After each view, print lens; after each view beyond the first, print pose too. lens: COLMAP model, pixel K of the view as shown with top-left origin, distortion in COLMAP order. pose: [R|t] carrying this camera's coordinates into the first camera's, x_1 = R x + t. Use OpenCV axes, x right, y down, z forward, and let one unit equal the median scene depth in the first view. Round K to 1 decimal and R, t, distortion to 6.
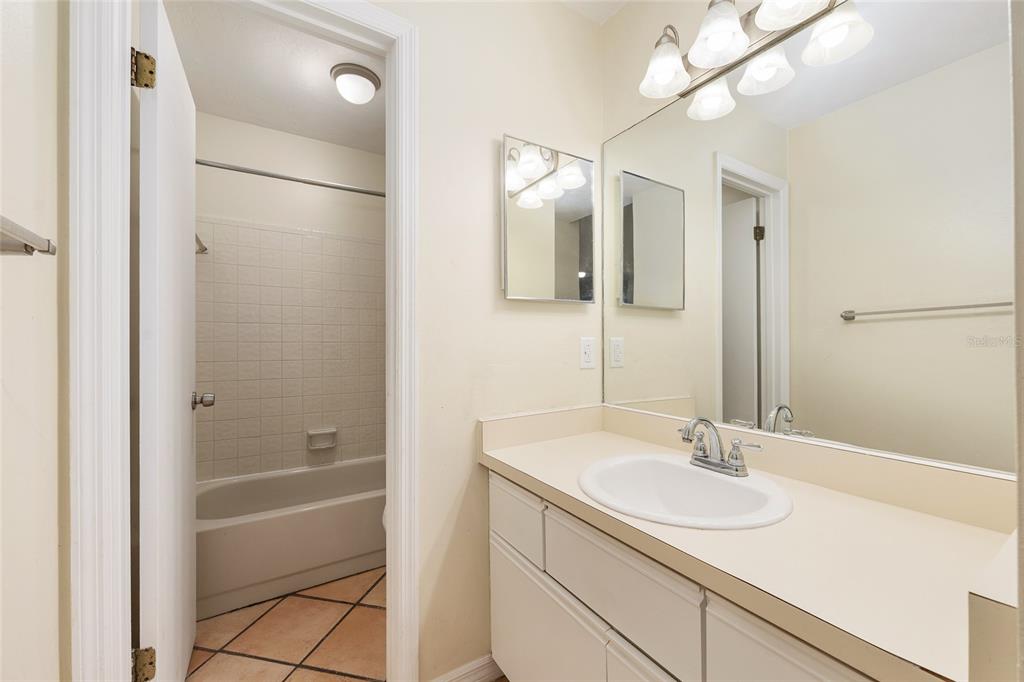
lens RADIAL K [[406.6, 0, 513.5], [0, 406.6, 342.2], [0, 0, 1]] dist [0.000421, 0.000038]
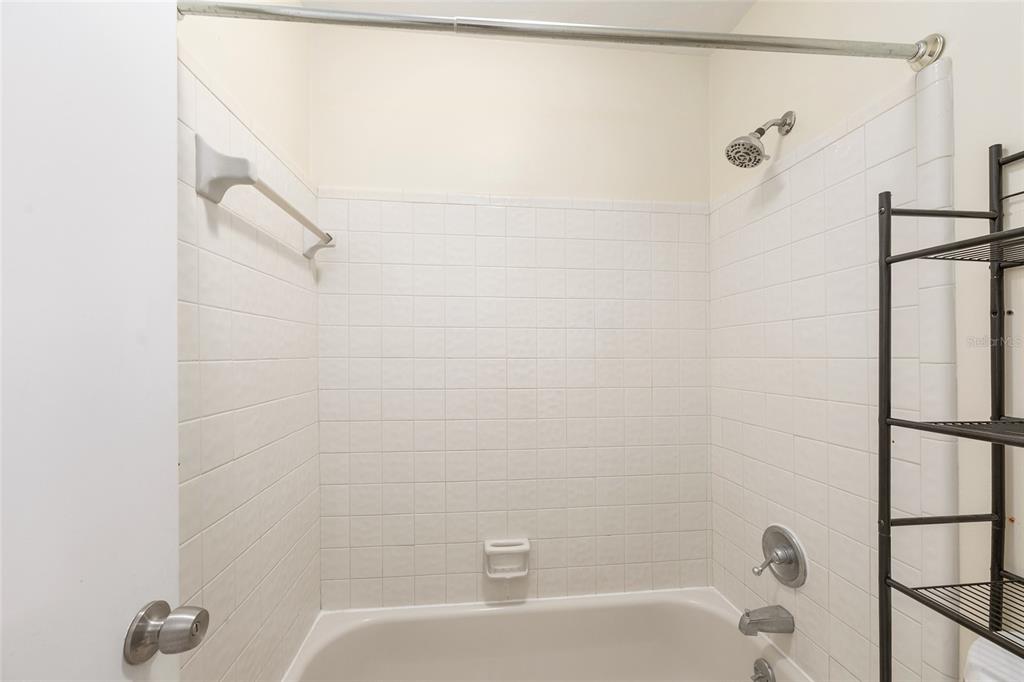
lens RADIAL K [[406.6, 0, 508.9], [0, 406.6, 345.4], [0, 0, 1]] dist [0.000421, 0.000038]
pose [[0.902687, -0.003268, -0.430285, -0.225732], [0.002665, 0.999994, -0.002005, -0.060146], [0.430289, 0.000663, 0.902691, 0.494667]]
